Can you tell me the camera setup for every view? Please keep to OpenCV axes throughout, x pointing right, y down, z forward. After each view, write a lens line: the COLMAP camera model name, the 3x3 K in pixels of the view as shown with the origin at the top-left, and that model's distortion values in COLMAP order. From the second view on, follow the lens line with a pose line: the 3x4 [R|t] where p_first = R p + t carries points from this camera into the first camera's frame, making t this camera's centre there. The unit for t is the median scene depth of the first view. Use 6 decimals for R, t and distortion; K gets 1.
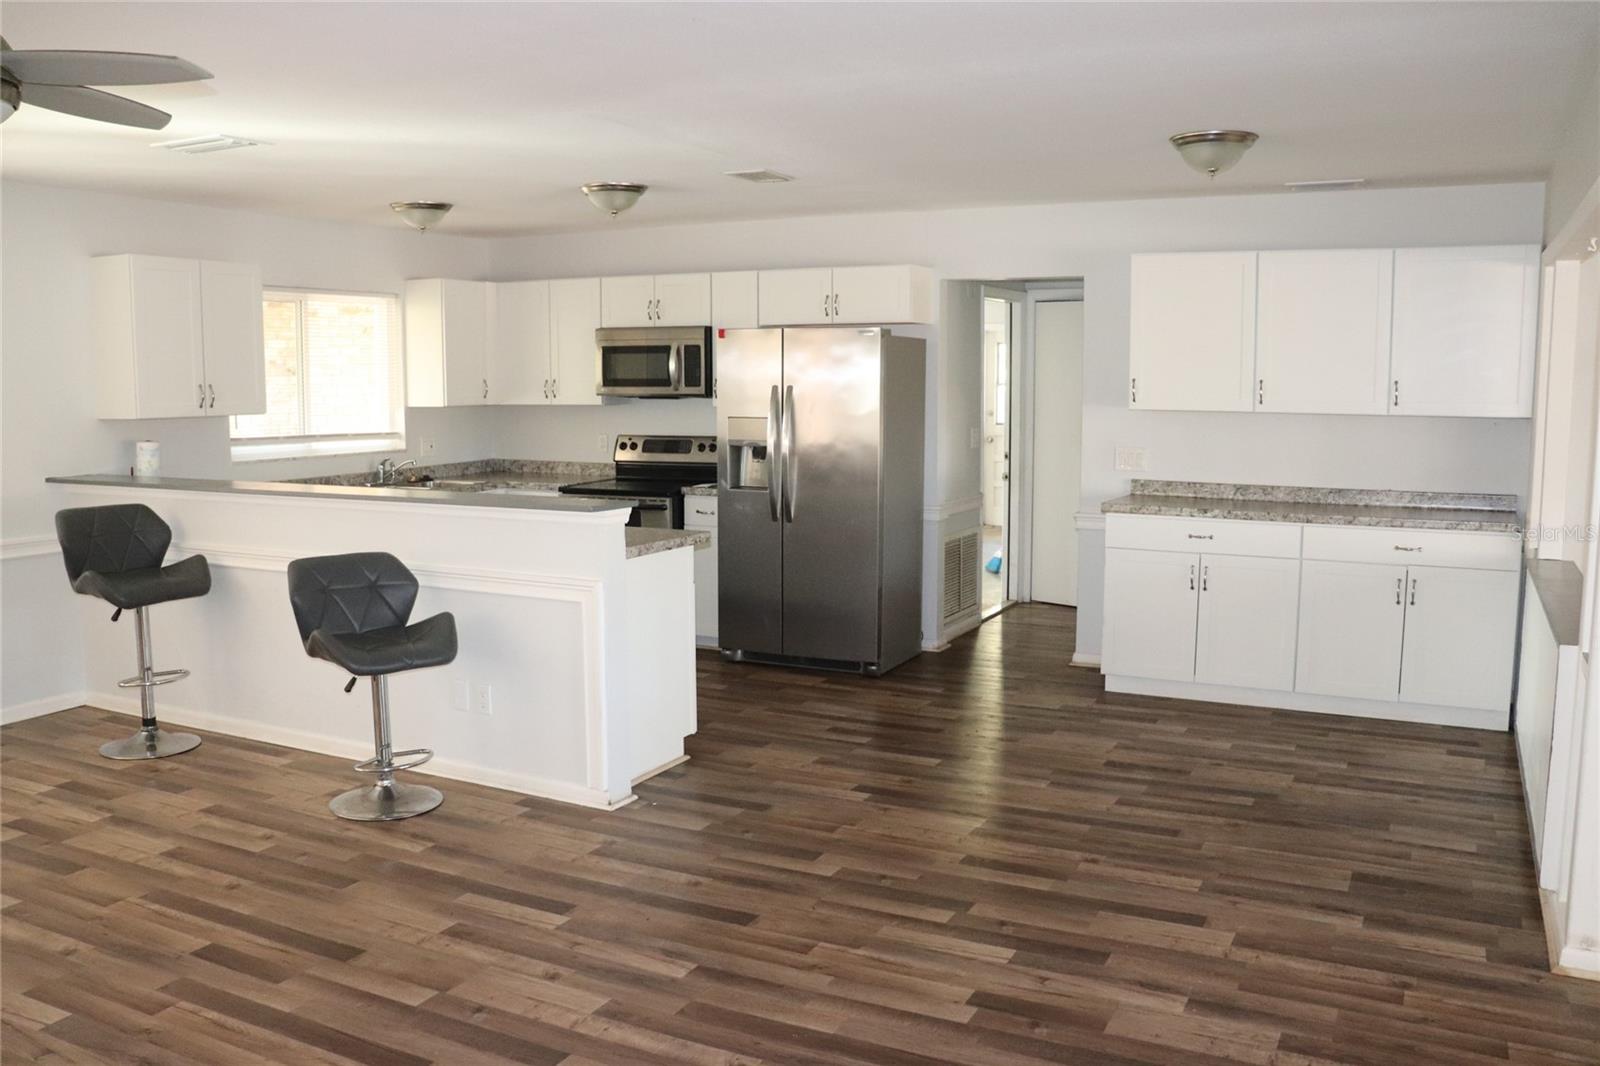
lens RADIAL K [[1322.9, 0, 795.5], [0, 1322.9, 530.9], [0, 0, 1]] dist [-0.158173, 0.115235]
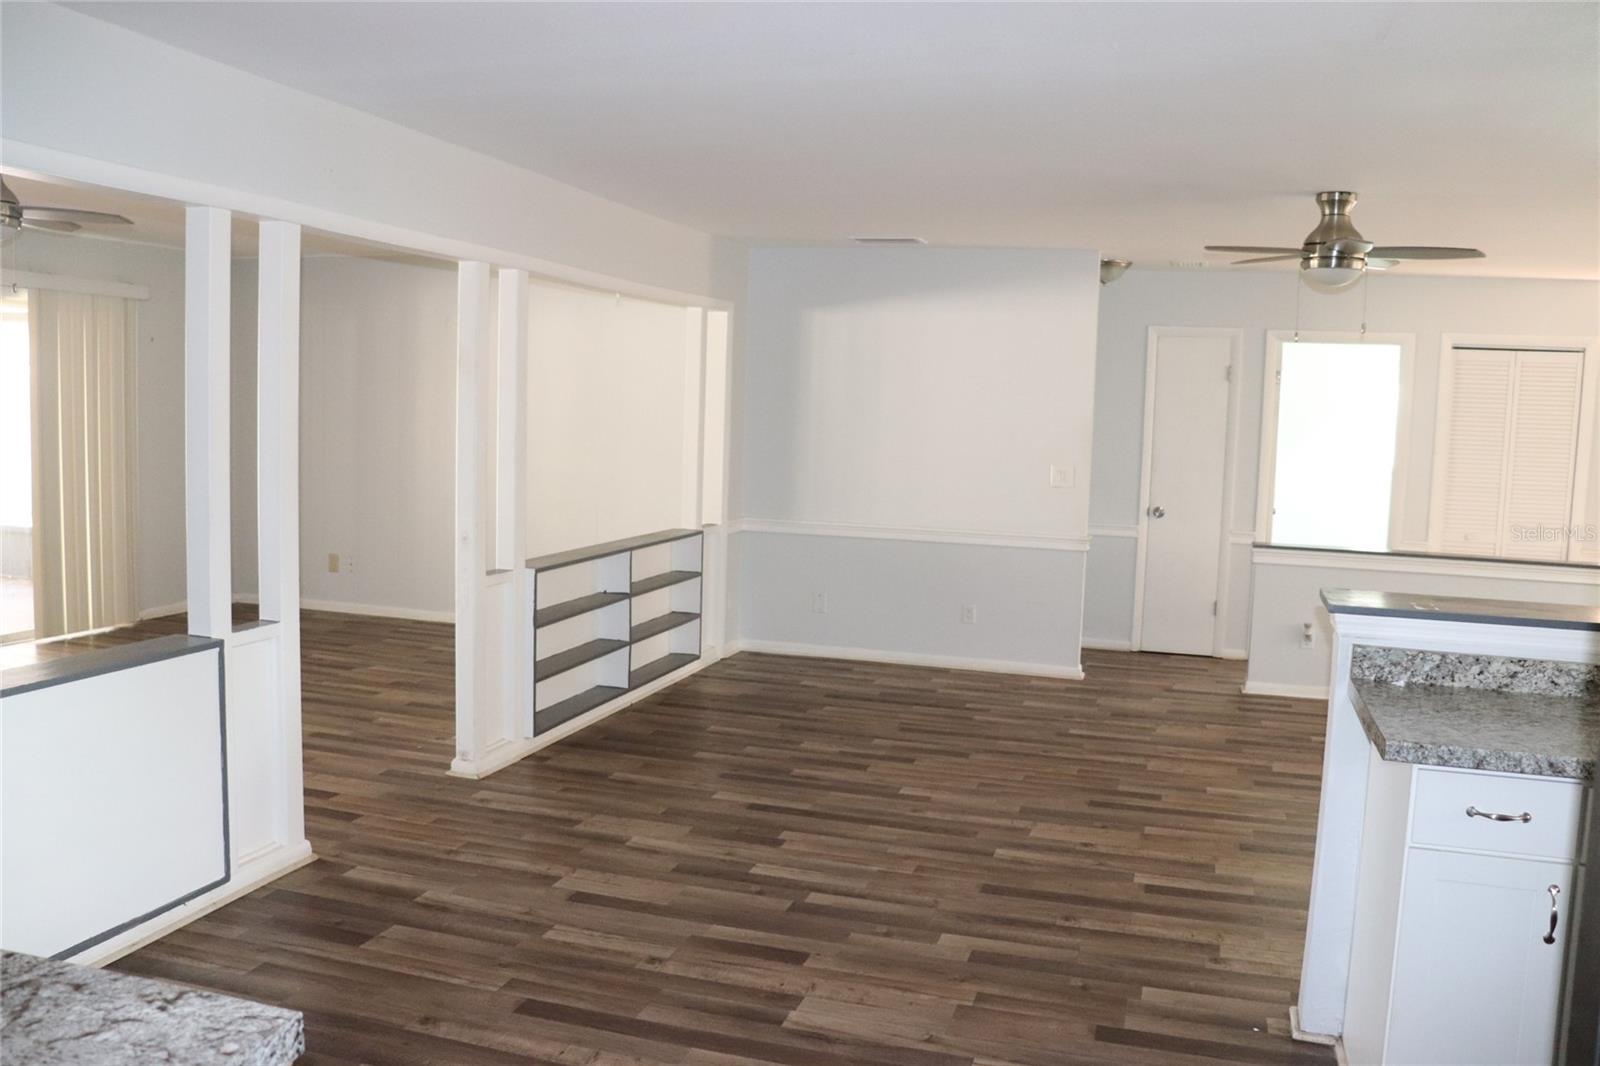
lens RADIAL K [[1322.9, 0, 804.1], [0, 1322.9, 544.2], [0, 0, 1]] dist [-0.158173, 0.115235]
pose [[-0.982962, -0.013281, -0.183329, 0.294679], [-0.054027, 0.974205, 0.219101, -0.204432], [0.175690, 0.225273, -0.958324, 1.789943]]
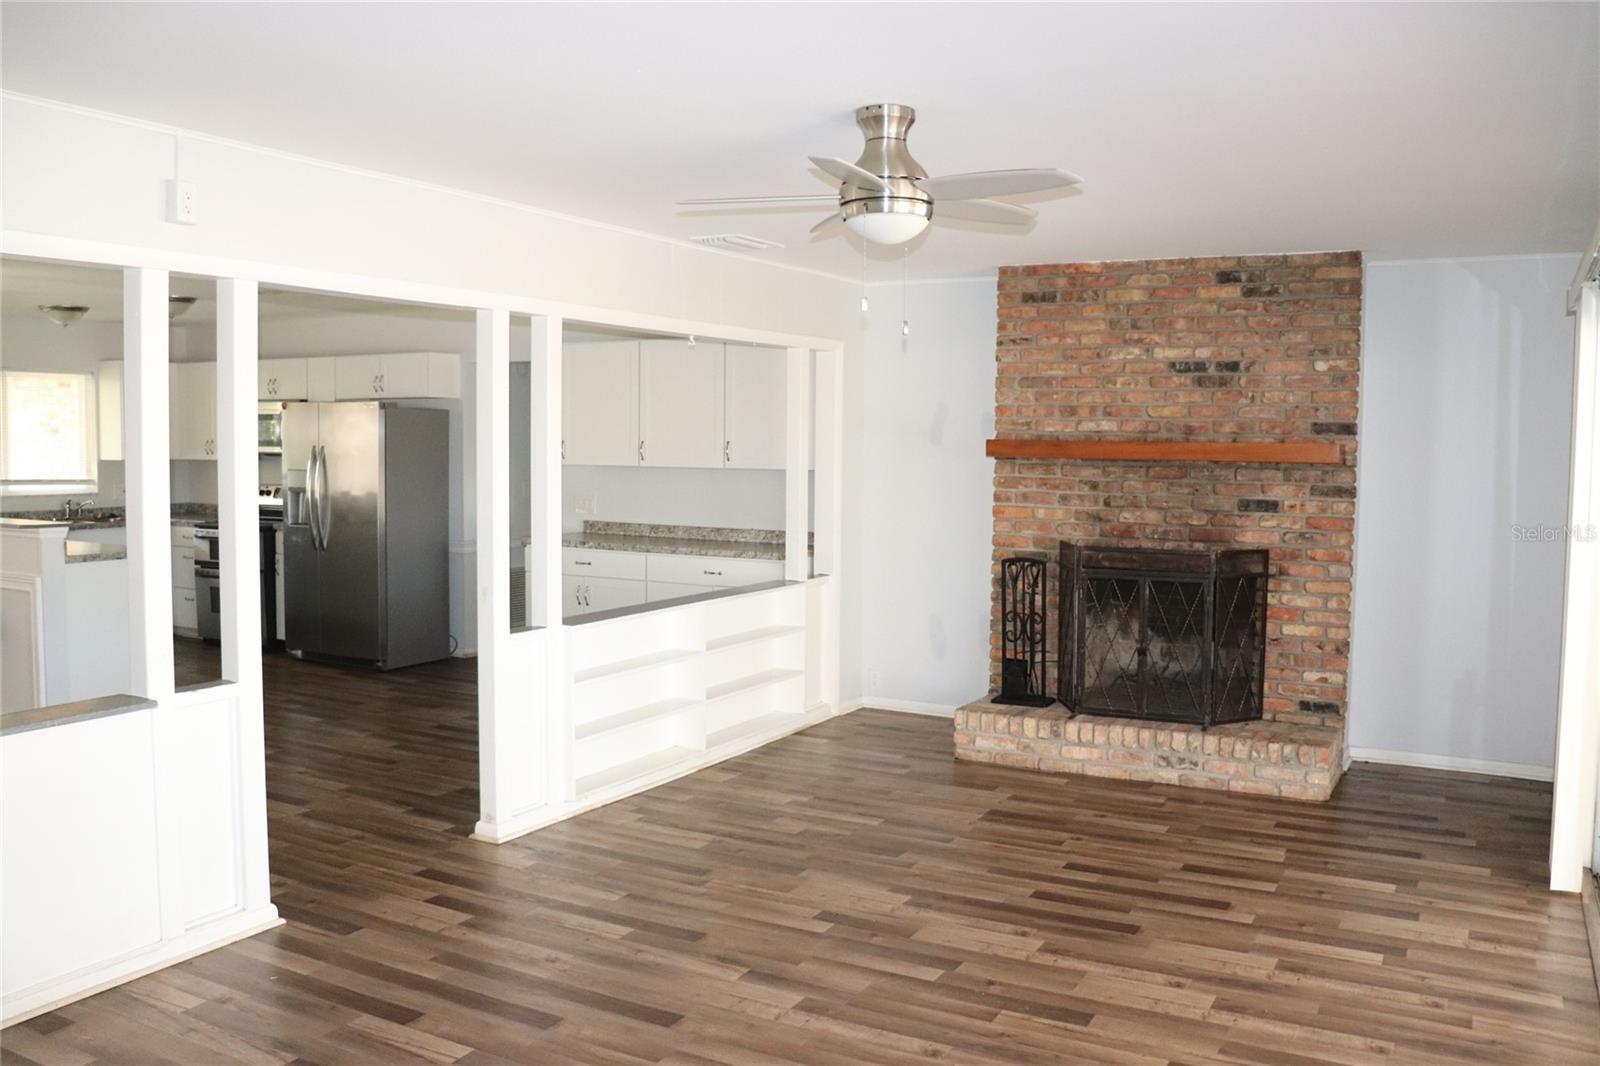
lens RADIAL K [[1322.9, 0, 804.0], [0, 1322.9, 522.9], [0, 0, 1]] dist [-0.158173, 0.115235]
pose [[0.999550, 0.011681, -0.027639, 0.829543], [-0.013132, 0.998513, -0.052907, 0.045015], [0.026980, 0.053246, 0.998217, -0.431823]]
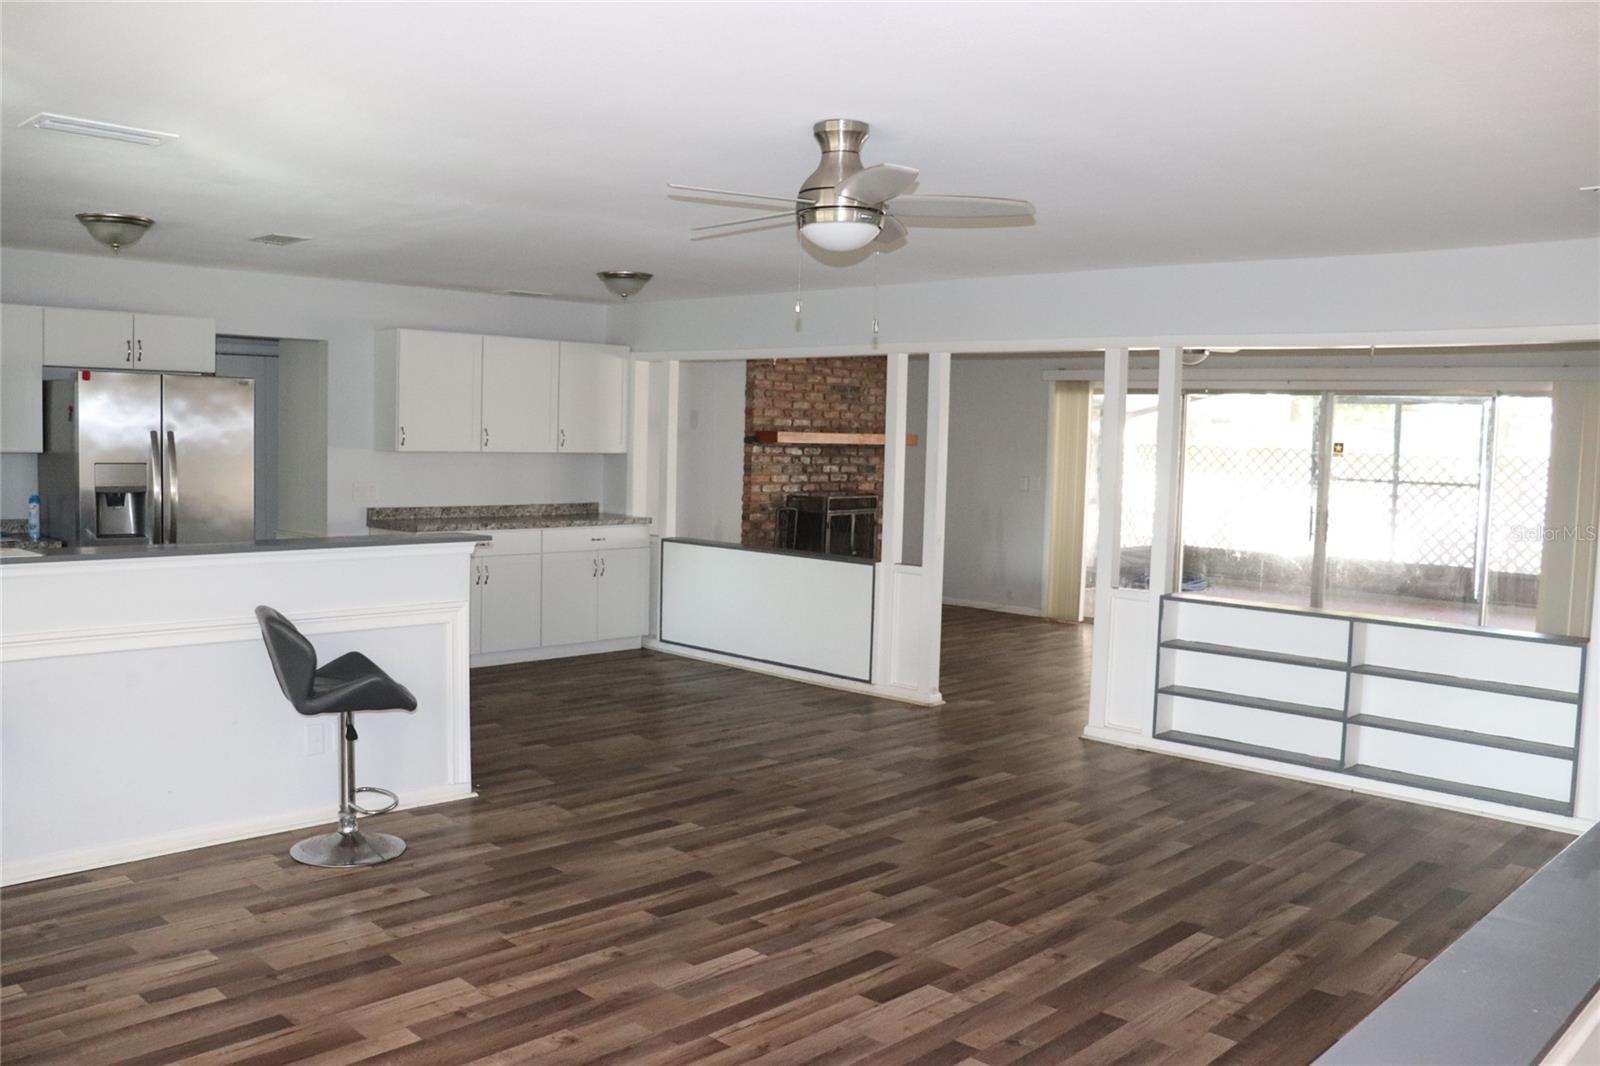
lens RADIAL K [[1322.9, 0, 800.6], [0, 1322.9, 523.6], [0, 0, 1]] dist [-0.158173, 0.115235]
pose [[0.293448, -0.055744, 0.954349, -1.312107], [0.085756, 0.995809, 0.031797, -0.047420], [-0.952121, 0.072510, 0.296998, 0.409979]]
